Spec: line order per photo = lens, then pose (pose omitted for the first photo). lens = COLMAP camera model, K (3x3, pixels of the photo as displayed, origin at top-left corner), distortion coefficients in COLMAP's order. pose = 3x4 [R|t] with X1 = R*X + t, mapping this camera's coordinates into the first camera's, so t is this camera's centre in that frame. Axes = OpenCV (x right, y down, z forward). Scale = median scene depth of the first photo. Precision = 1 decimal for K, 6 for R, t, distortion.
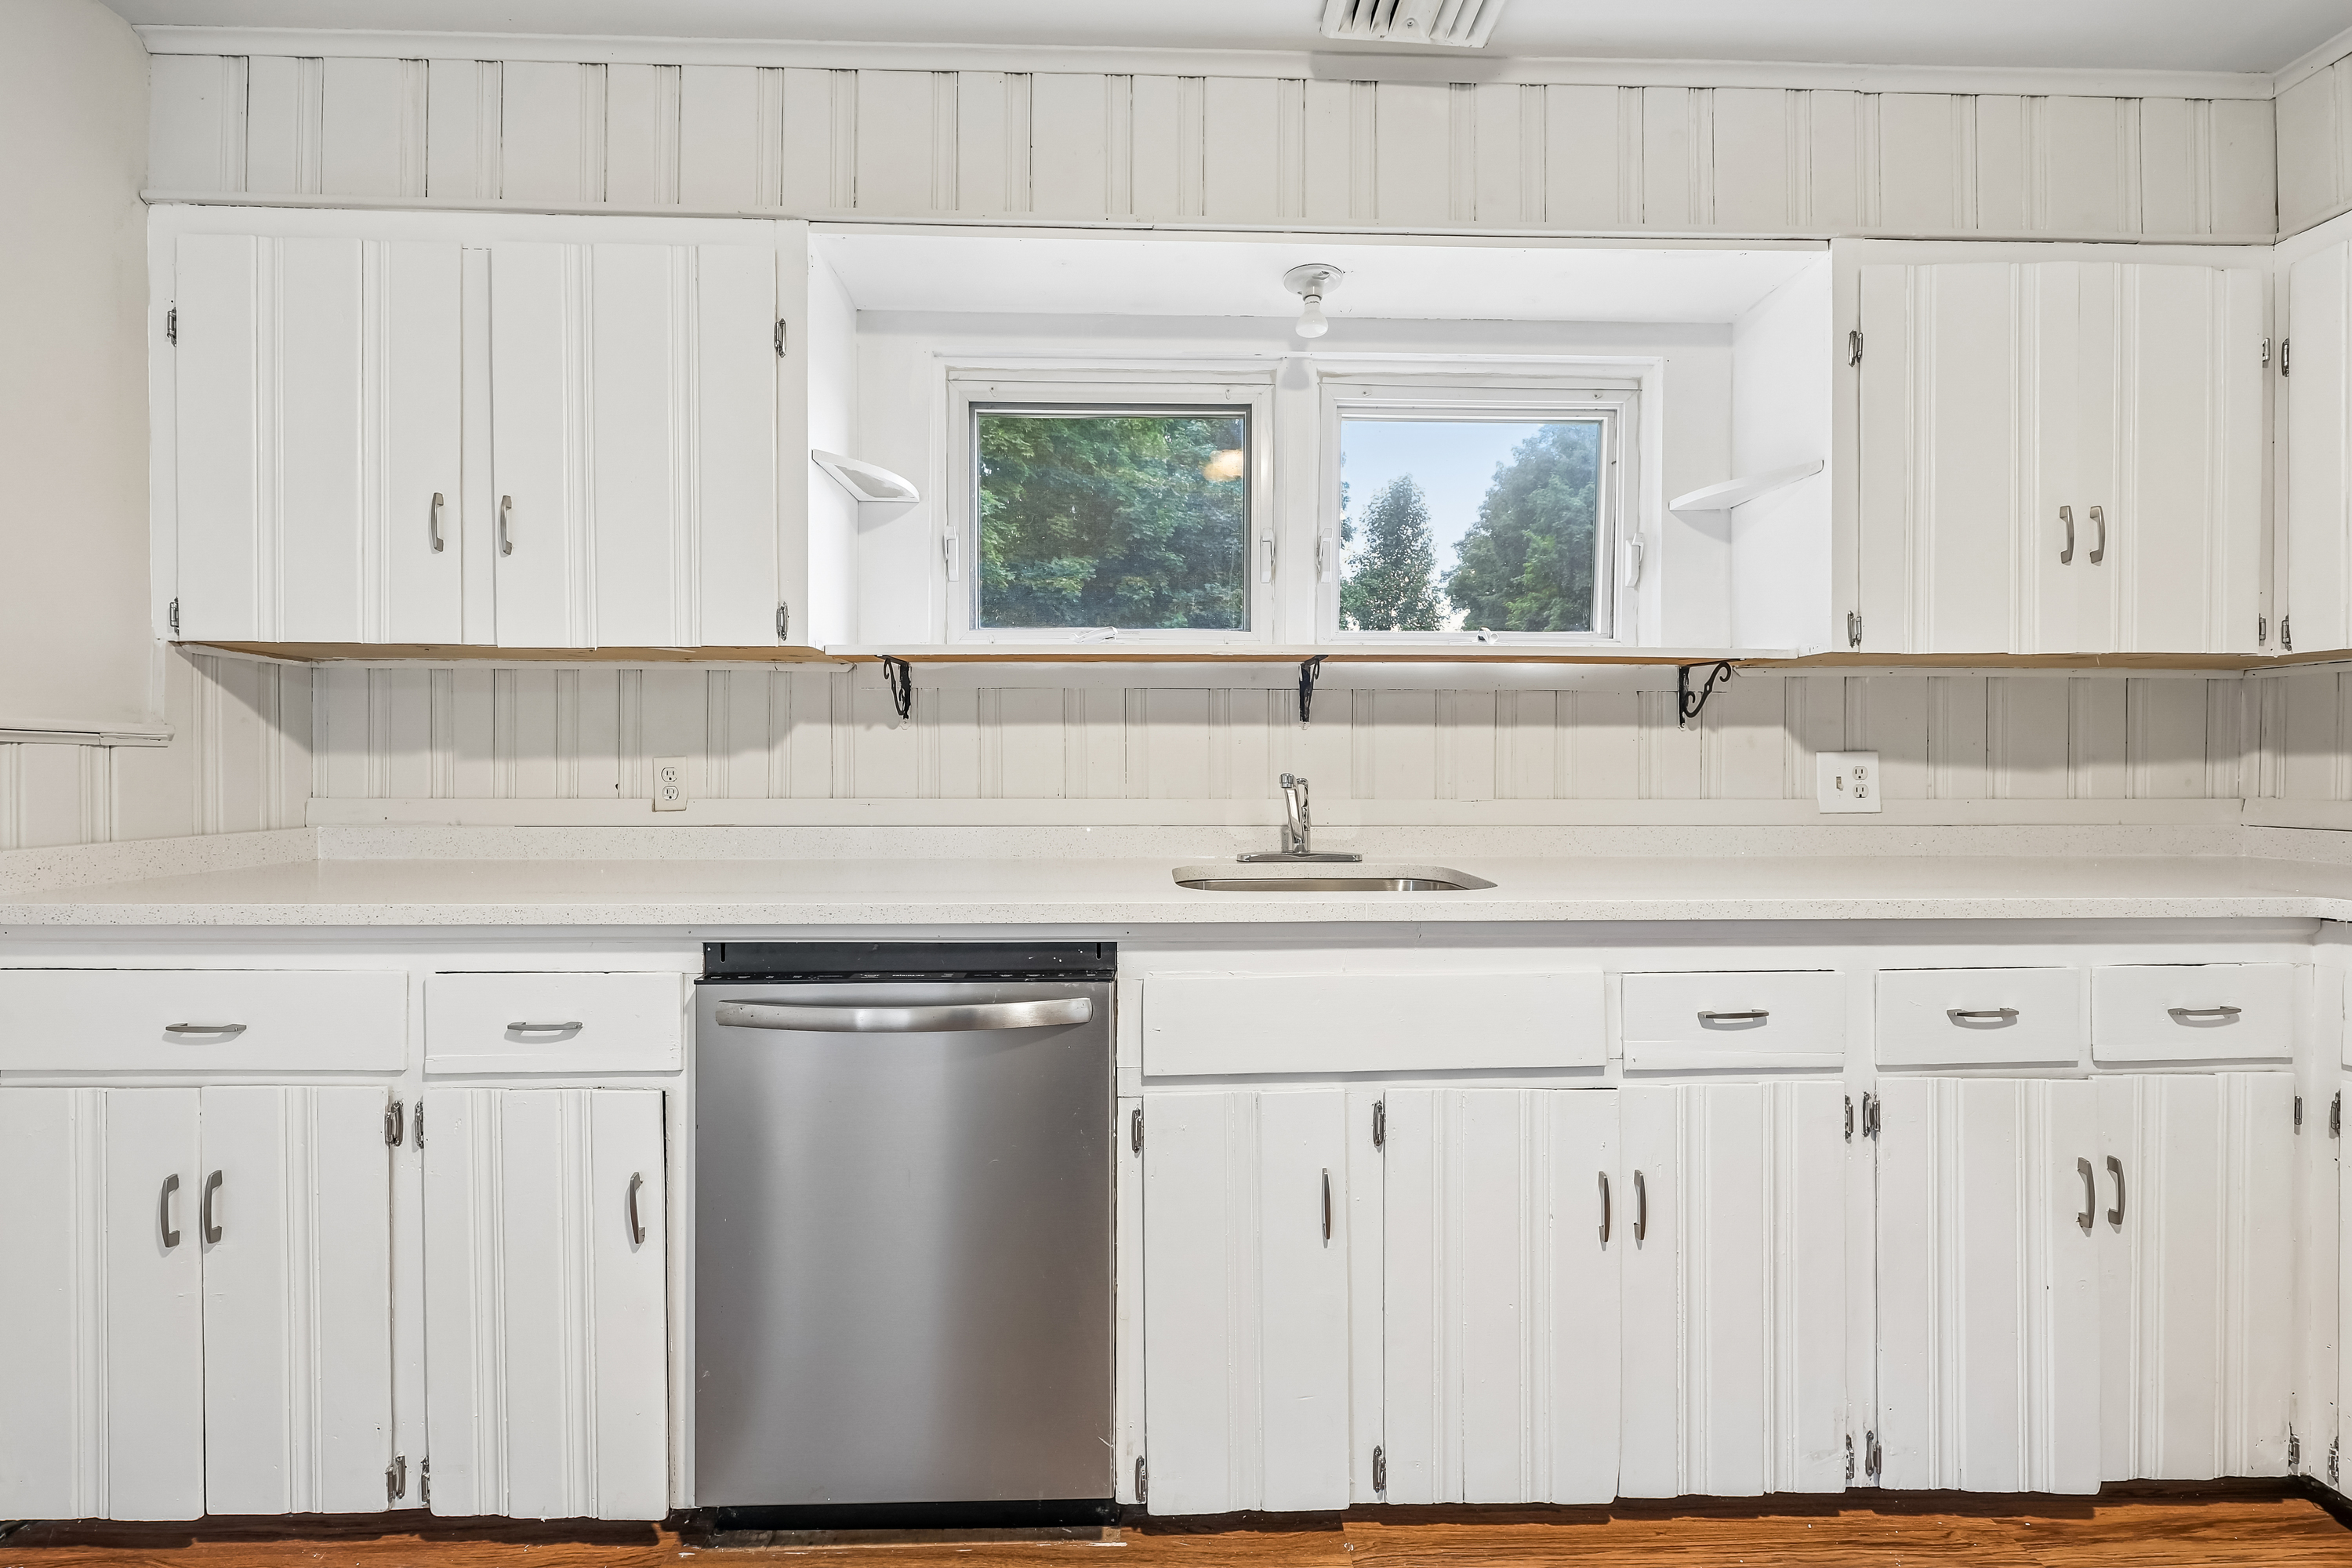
lens RADIAL K [[973.2, 0, 1167.2], [0, 973.2, 785.2], [0, 0, 1]] dist [-0.000191, 0.000447]
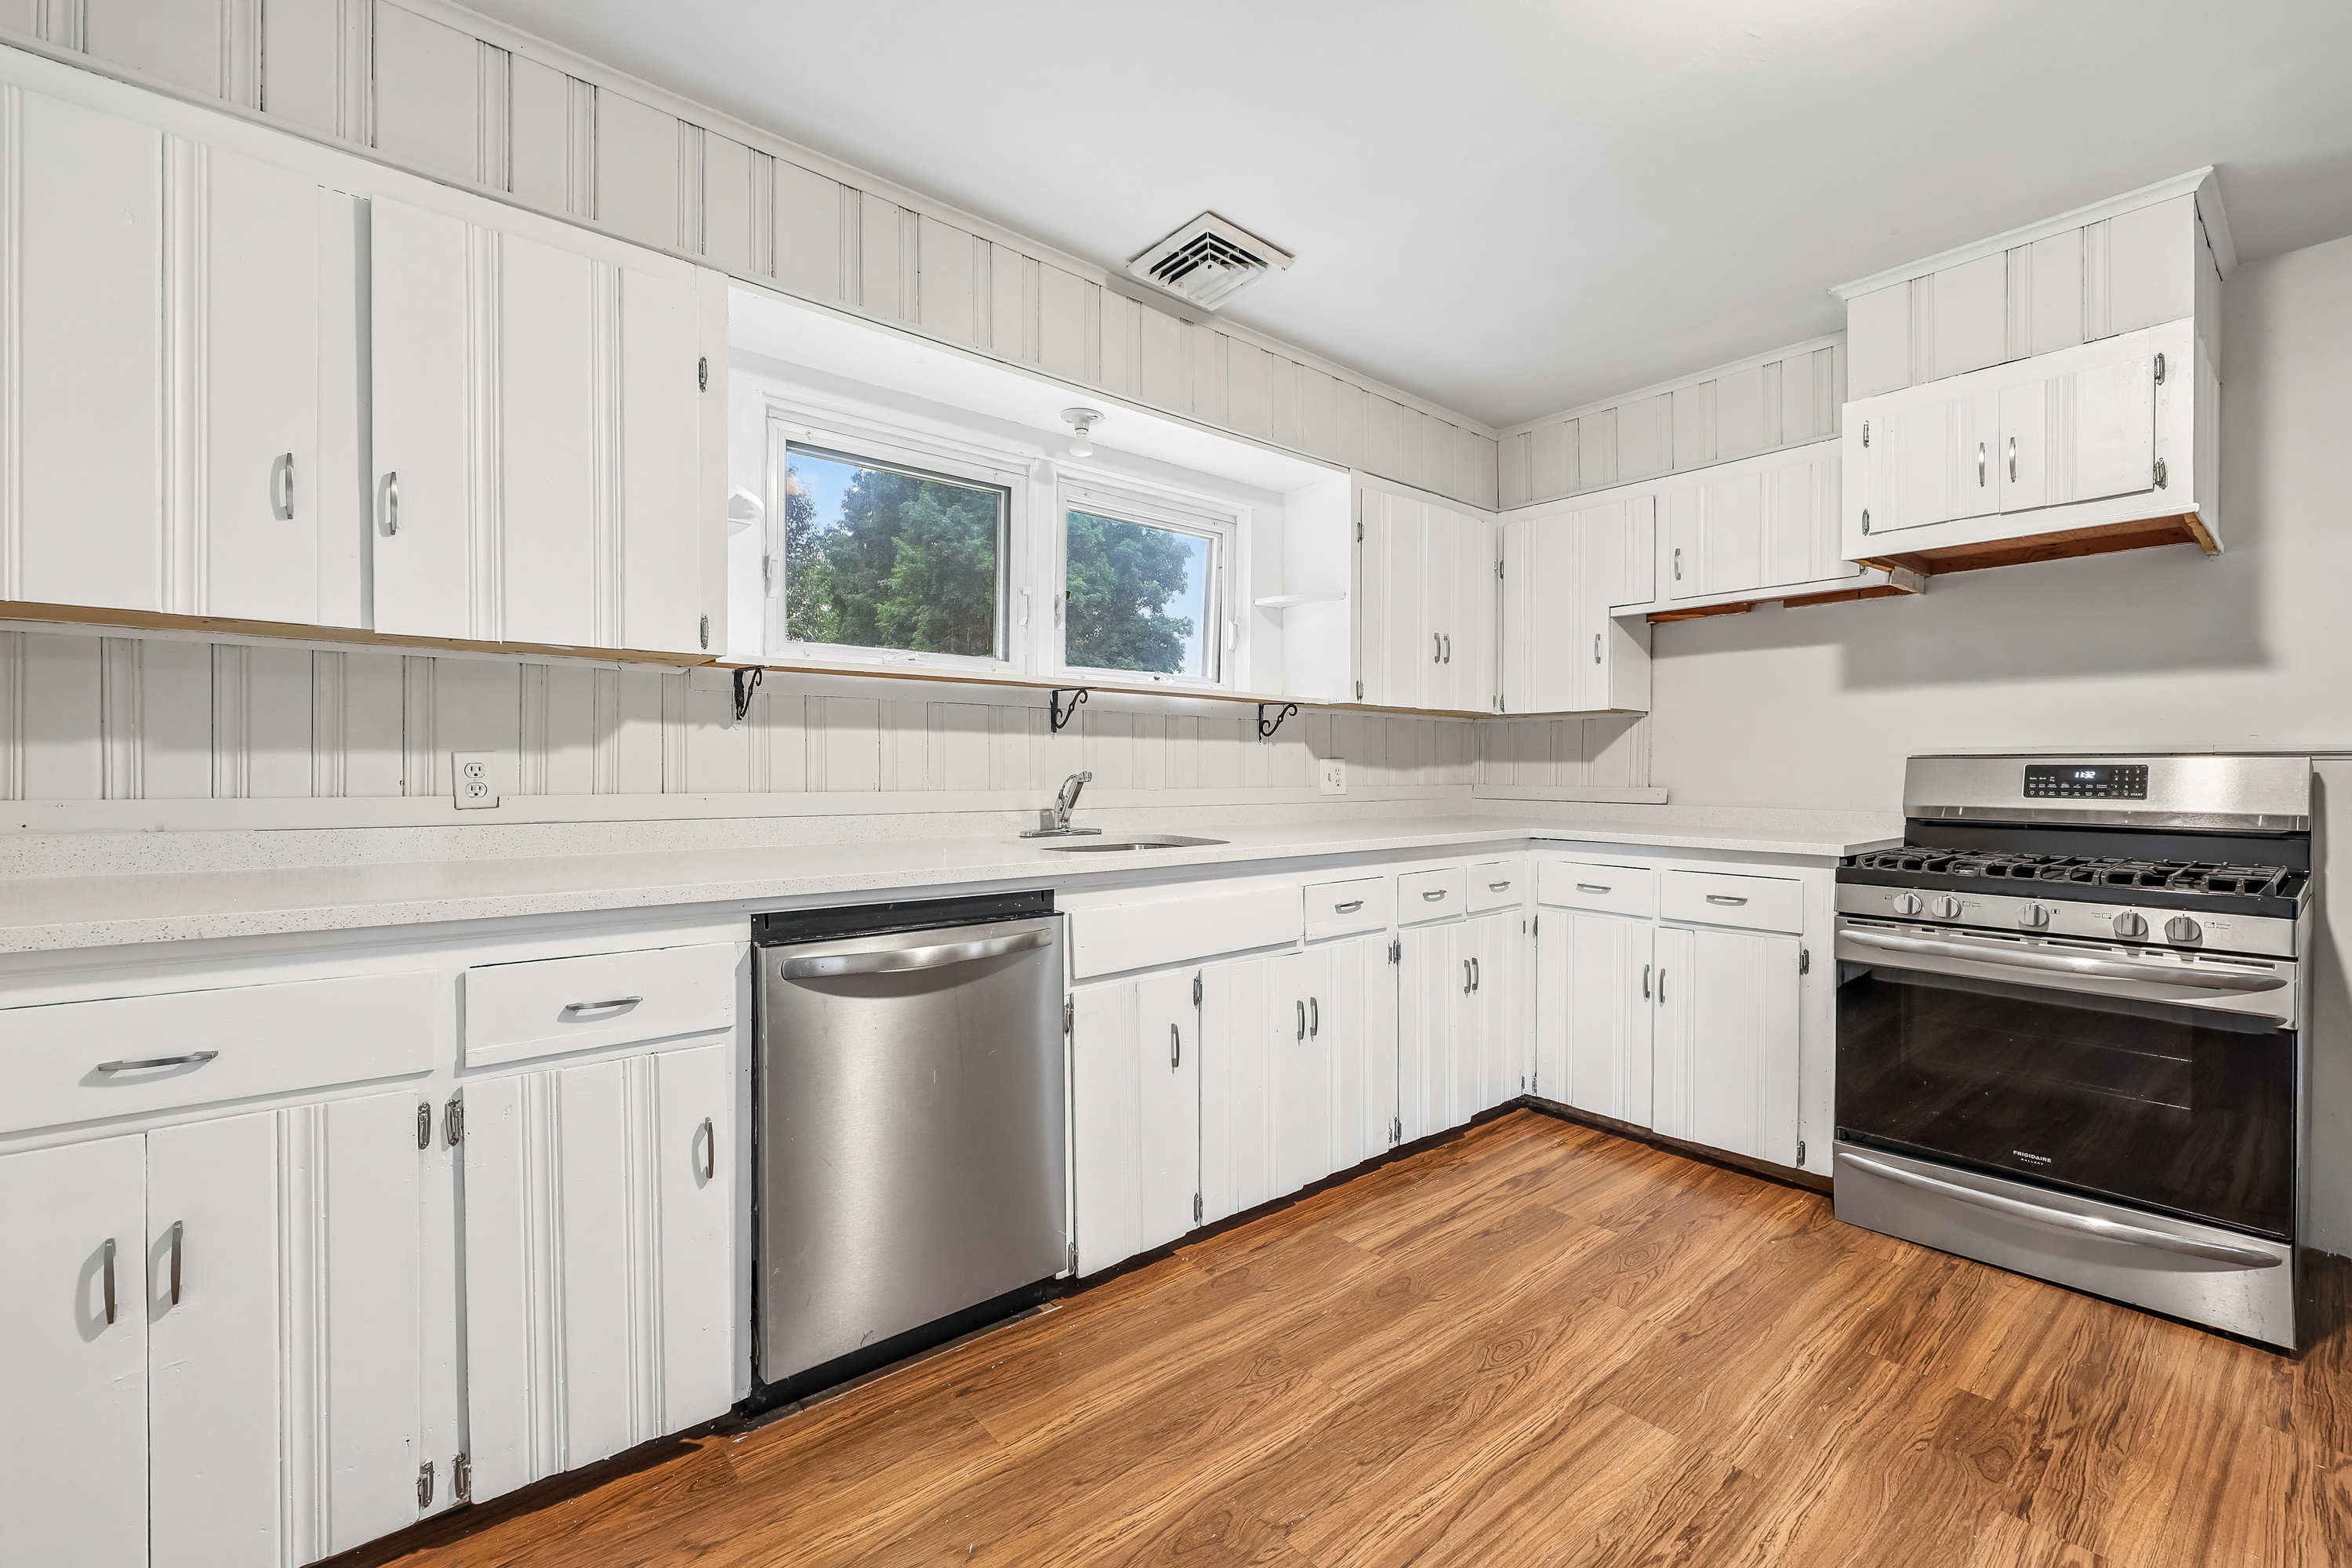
lens RADIAL K [[966.9, 0, 1176.0], [0, 966.9, 784.0], [0, 0, 1]] dist [-0.000434, 0.000145]
pose [[0.790303, -0.005823, 0.612688, -0.589212], [0.003889, 0.999982, 0.004486, 0.000976], [-0.612703, -0.001163, 0.790312, -0.175813]]
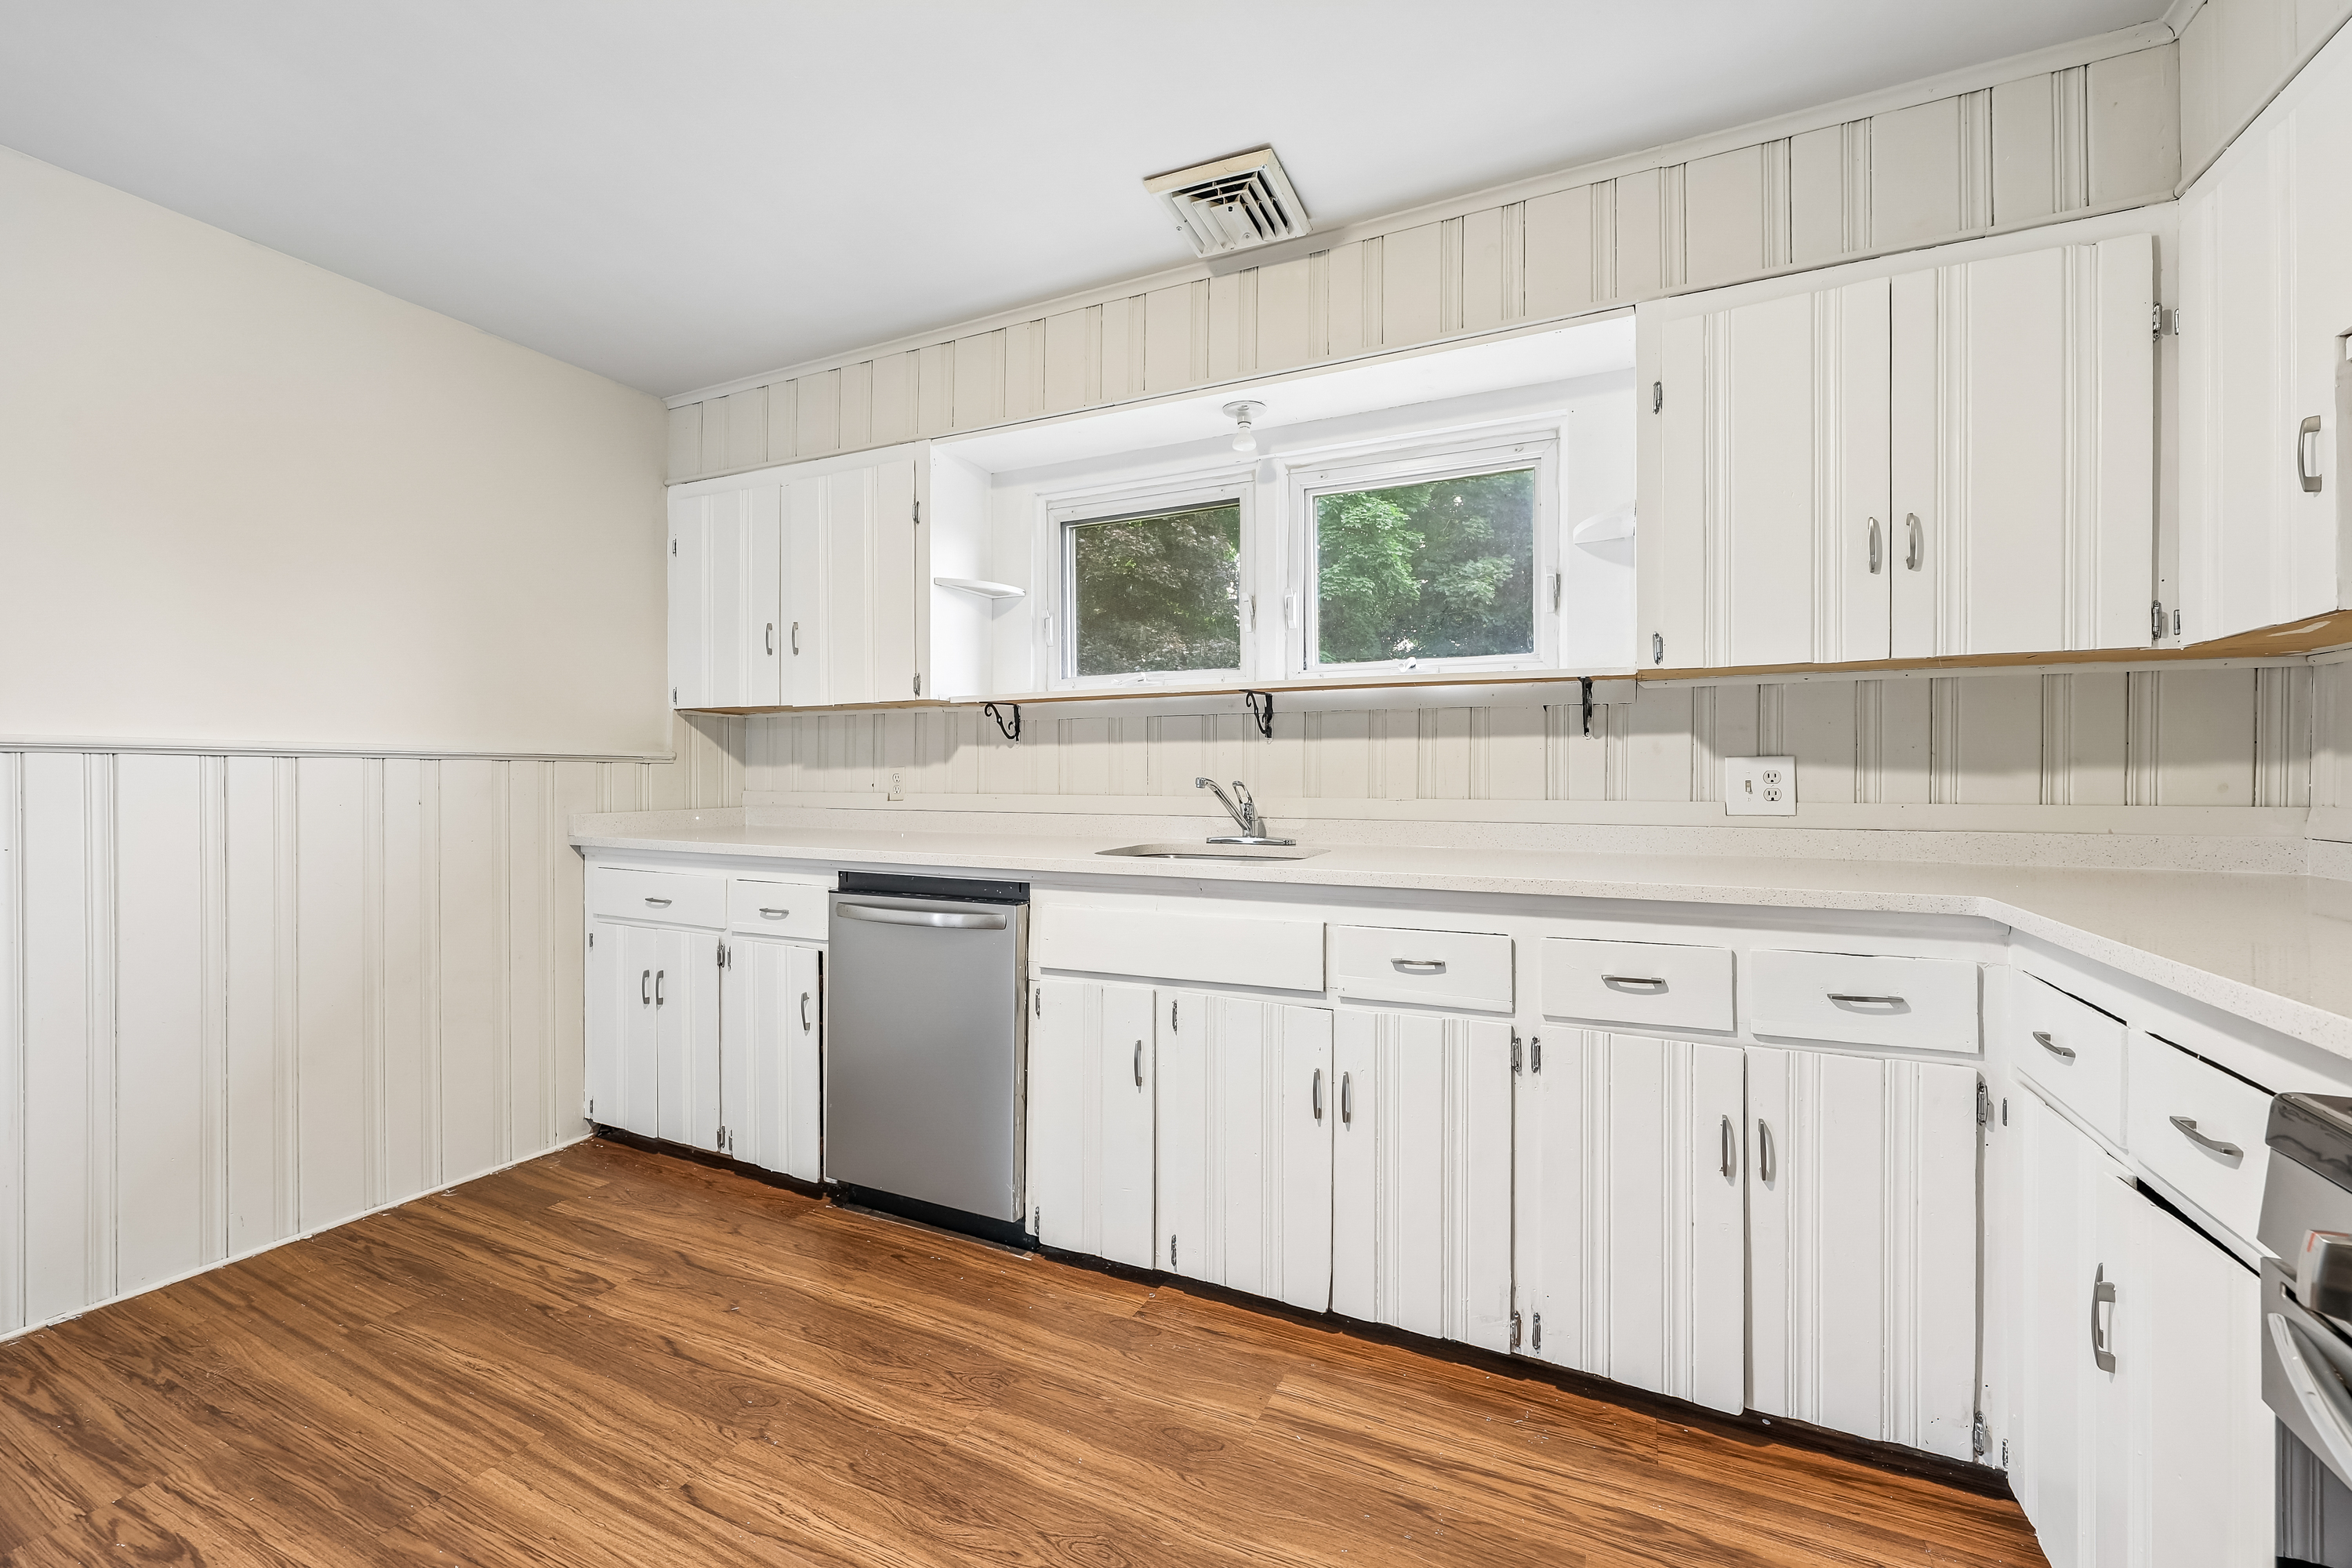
lens RADIAL K [[964.5, 0, 1144.3], [0, 964.5, 787.2], [0, 0, 1]] dist [0.000792, -0.000005]
pose [[0.882096, 0.004720, -0.471045, 0.650433], [-0.006313, 0.999978, -0.001801, 0.004712], [0.471027, 0.004562, 0.882107, -0.234883]]
